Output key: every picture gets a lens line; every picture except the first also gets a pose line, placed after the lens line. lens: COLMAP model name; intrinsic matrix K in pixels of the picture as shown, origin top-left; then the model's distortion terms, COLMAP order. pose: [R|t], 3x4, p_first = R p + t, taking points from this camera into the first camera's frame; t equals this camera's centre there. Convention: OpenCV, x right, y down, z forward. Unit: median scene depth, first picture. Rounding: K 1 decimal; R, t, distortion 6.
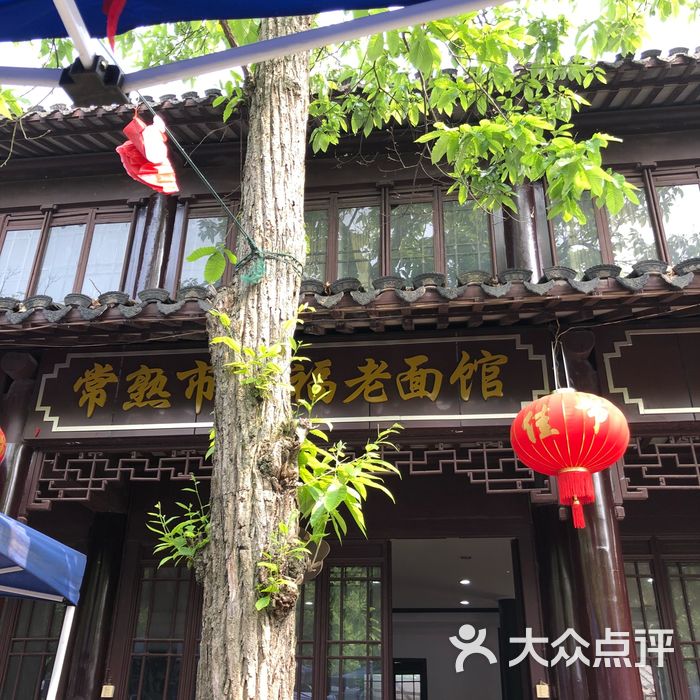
lens RADIAL K [[760.4, 0, 350.4], [0, 760.4, 350.7], [0, 0, 1]] dist [0.028431, 0.000000]
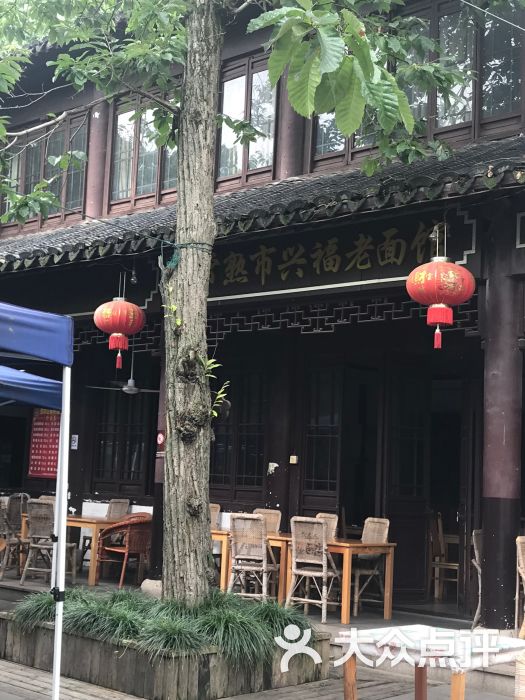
lens RADIAL K [[1220.3, 0, 262.2], [0, 1220.3, 349.8], [0, 0, 1]] dist [0.031845, 0.000000]
pose [[0.799859, -0.044702, -0.598520, 1.152848], [0.247135, 0.933290, 0.260564, -0.397966], [0.546945, -0.356330, 0.757549, -0.764756]]
